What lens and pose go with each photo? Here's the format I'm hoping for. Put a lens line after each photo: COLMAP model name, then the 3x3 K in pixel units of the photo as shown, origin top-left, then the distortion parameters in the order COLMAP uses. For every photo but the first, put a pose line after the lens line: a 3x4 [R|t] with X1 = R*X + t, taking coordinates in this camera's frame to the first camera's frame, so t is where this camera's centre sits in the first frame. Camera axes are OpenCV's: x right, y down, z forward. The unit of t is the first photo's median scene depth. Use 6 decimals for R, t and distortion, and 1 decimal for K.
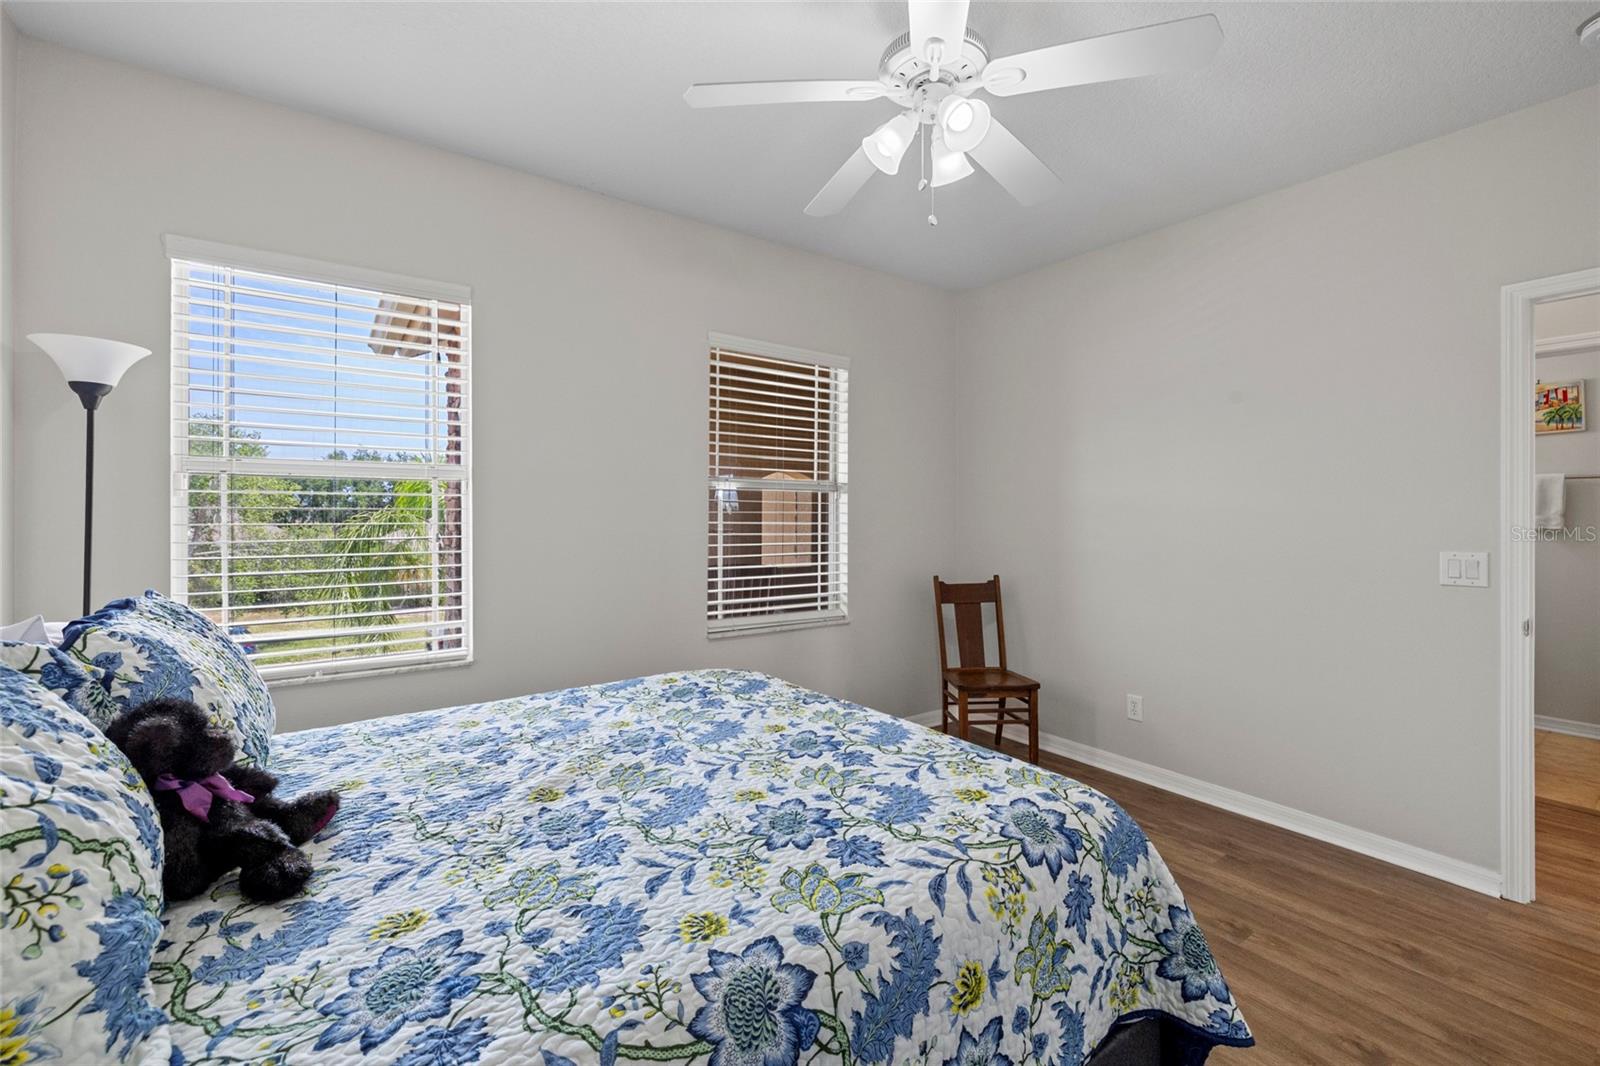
lens RADIAL K [[672.5, 0, 801.9], [0, 672.5, 524.4], [0, 0, 1]] dist [-0.000102, 0.000080]
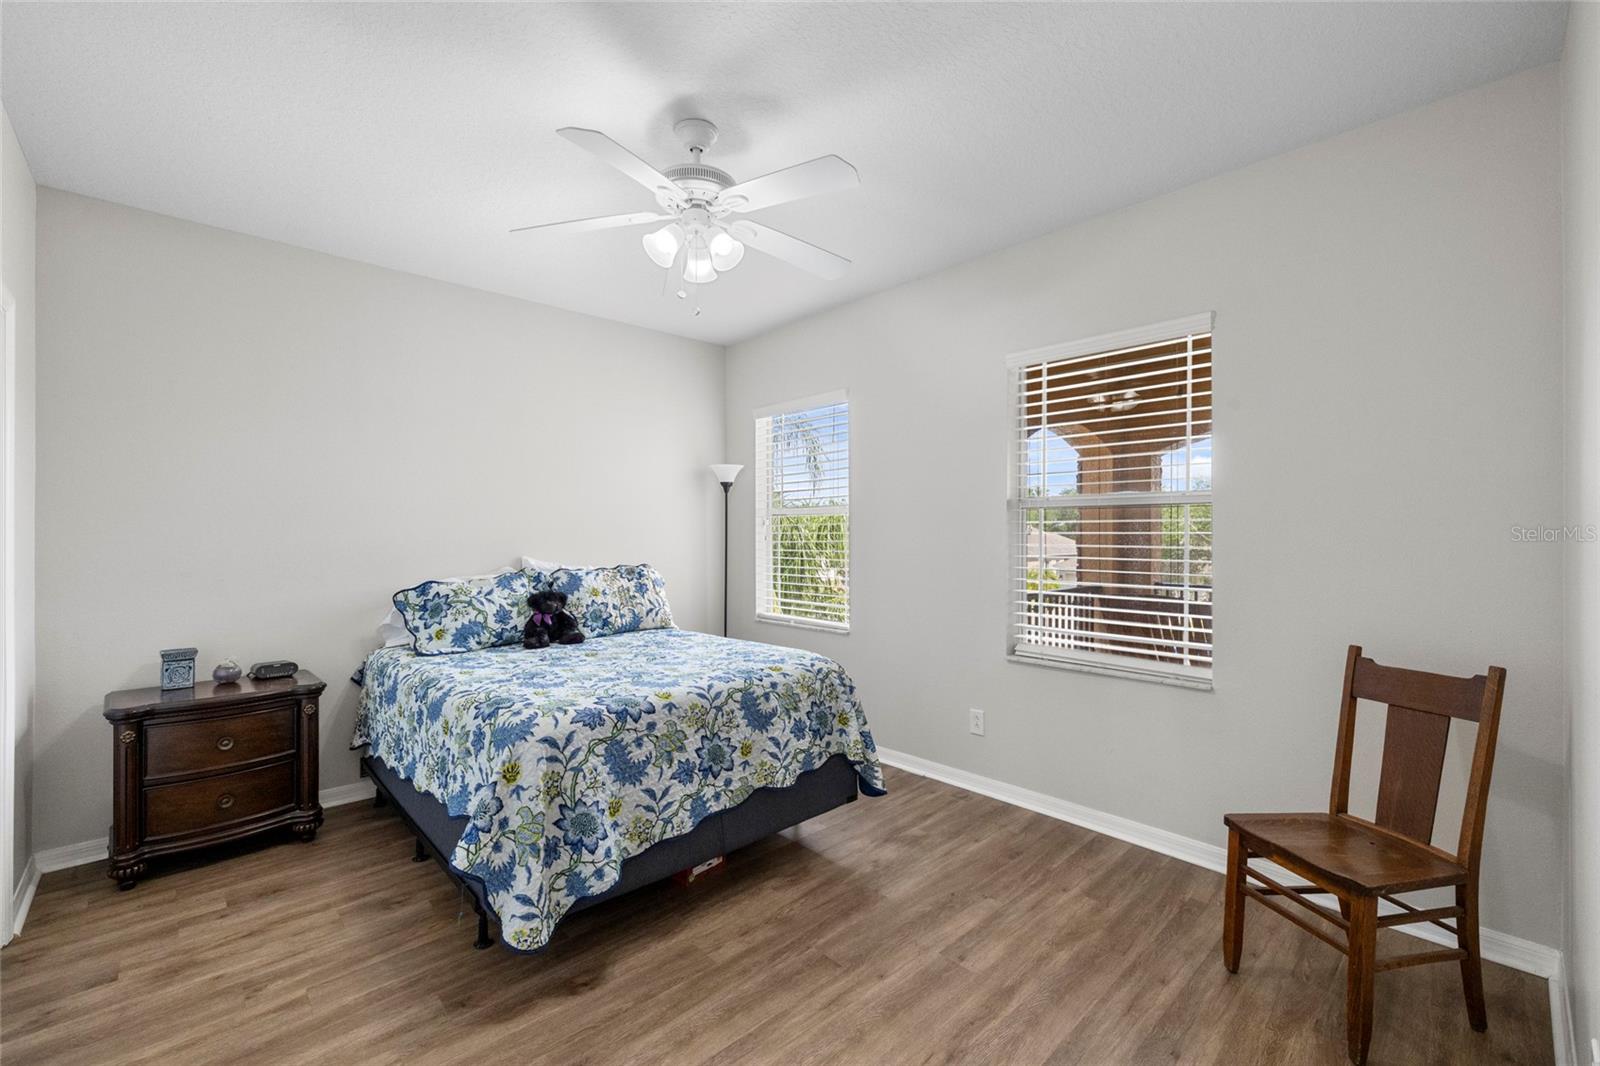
lens RADIAL K [[672.5, 0, 801.9], [0, 672.5, 524.4], [0, 0, 1]] dist [-0.000102, 0.000080]
pose [[0.128444, -0.020372, -0.991507, 0.707788], [-0.016900, 0.999599, -0.022728, -0.002946], [0.991573, 0.019676, 0.128048, 0.487404]]
